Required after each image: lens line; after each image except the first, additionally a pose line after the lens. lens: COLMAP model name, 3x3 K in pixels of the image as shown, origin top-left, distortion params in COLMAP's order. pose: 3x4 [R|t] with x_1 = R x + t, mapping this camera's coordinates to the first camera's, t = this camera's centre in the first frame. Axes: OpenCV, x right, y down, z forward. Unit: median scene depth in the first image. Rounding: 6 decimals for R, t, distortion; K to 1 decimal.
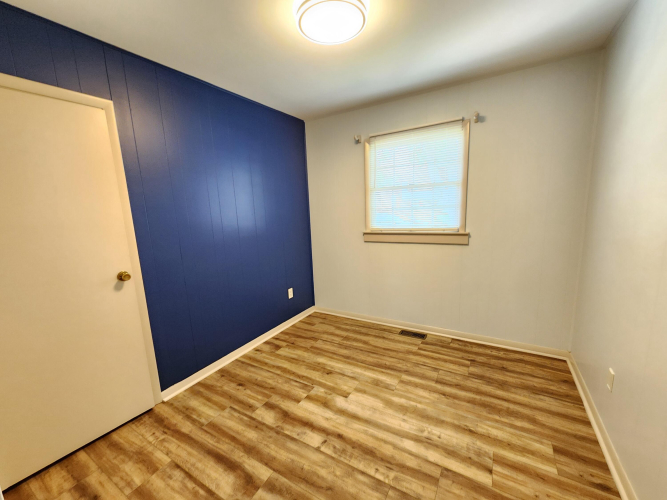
lens RADIAL K [[274.3, 0, 330.8], [0, 274.3, 250.6], [0, 0, 1]] dist [0.001028, 0.000991]
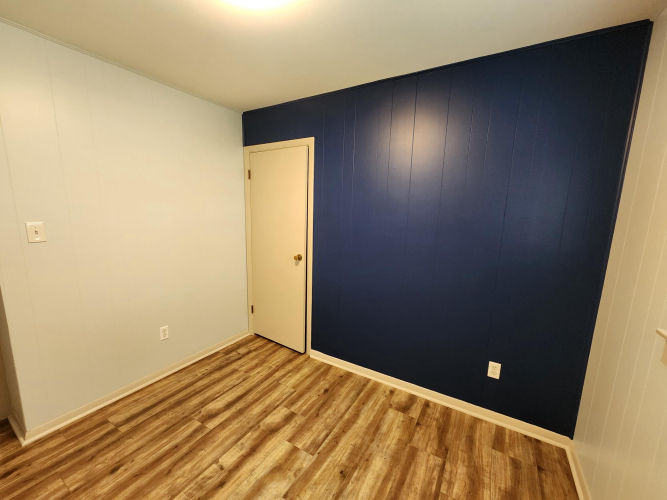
lens RADIAL K [[274.3, 0, 330.1], [0, 274.3, 251.3], [0, 0, 1]] dist [0.001028, 0.000991]
pose [[0.006625, 0.195345, -0.980712, 0.615221], [-0.187363, 0.963607, 0.190672, -0.221615], [0.982268, 0.182486, 0.042984, 0.959674]]
